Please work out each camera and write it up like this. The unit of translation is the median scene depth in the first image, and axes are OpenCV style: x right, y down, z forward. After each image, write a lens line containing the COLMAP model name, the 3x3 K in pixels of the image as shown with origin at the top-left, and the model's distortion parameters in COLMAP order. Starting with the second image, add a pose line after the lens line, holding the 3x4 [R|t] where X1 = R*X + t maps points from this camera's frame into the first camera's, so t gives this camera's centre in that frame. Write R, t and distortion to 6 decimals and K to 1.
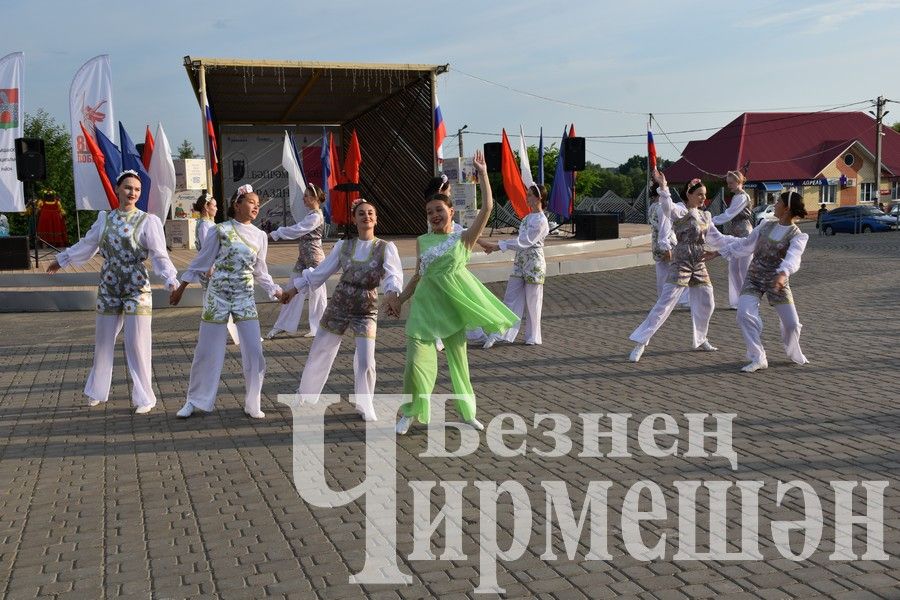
lens RADIAL K [[1792.7, 0, 437.3], [0, 1792.7, 299.5], [0, 0, 1]] dist [0.418977, 0.698752]
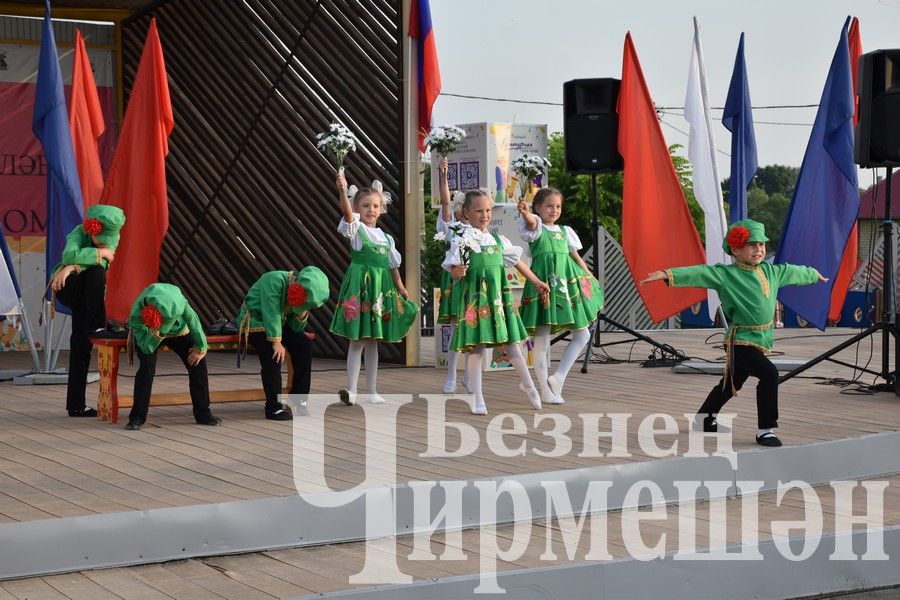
lens RADIAL K [[1967.7, 0, 438.5], [0, 1967.7, 303.3], [0, 0, 1]] dist [0.501800, 1.189883]
pose [[0.998790, 0.023018, 0.043451, -0.009267], [-0.022042, 0.999497, -0.022814, -0.038145], [-0.043954, 0.021828, 0.998795, 0.634151]]
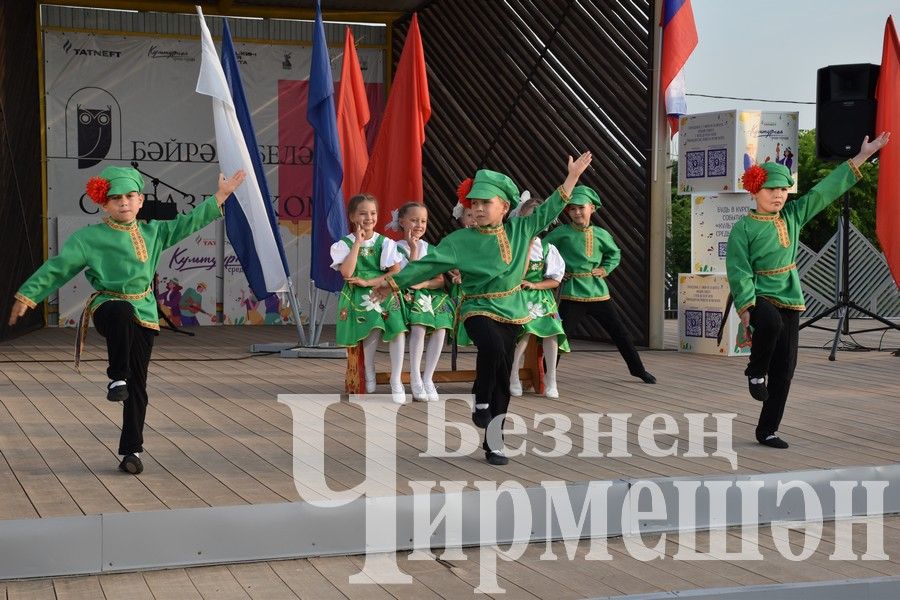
lens RADIAL K [[1734.0, 0, 438.7], [0, 1734.0, 301.1], [0, 0, 1]] dist [0.398545, 0.459240]
pose [[0.994670, 0.041205, -0.094515, -0.008103], [-0.042258, 0.999065, -0.009167, -0.038941], [0.094049, 0.013112, 0.995481, 0.661193]]
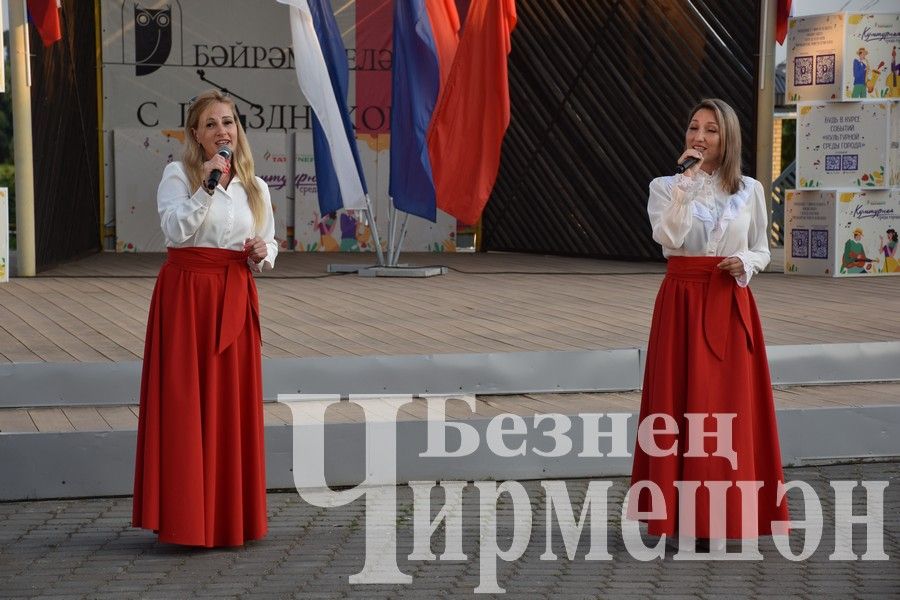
lens RADIAL K [[2658.3, 0, 437.1], [0, 2658.3, 302.7], [0, 0, 1]] dist [0.938179, 1.645255]
pose [[0.987020, 0.045812, -0.153926, 0.015964], [-0.044506, 0.998938, 0.011921, -0.033041], [0.154308, -0.004915, 0.988011, 0.533641]]
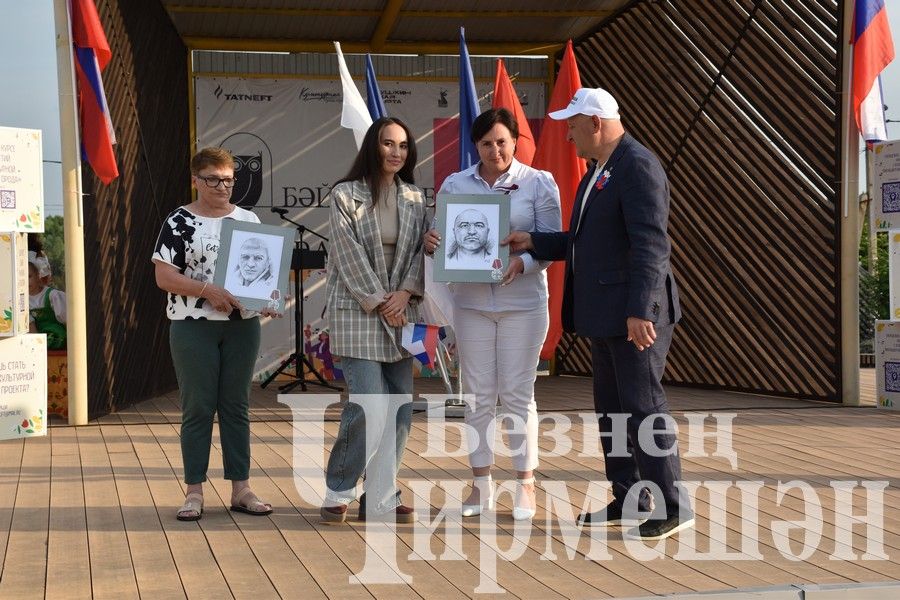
lens RADIAL K [[1717.4, 0, 433.6], [0, 1717.4, 314.2], [0, 0, 1]] dist [0.310186, 0.307215]
pose [[0.978440, 0.028551, -0.204548, -0.006926], [-0.033282, 0.999251, -0.019725, -0.041563], [0.203831, 0.026107, 0.978658, 0.687943]]
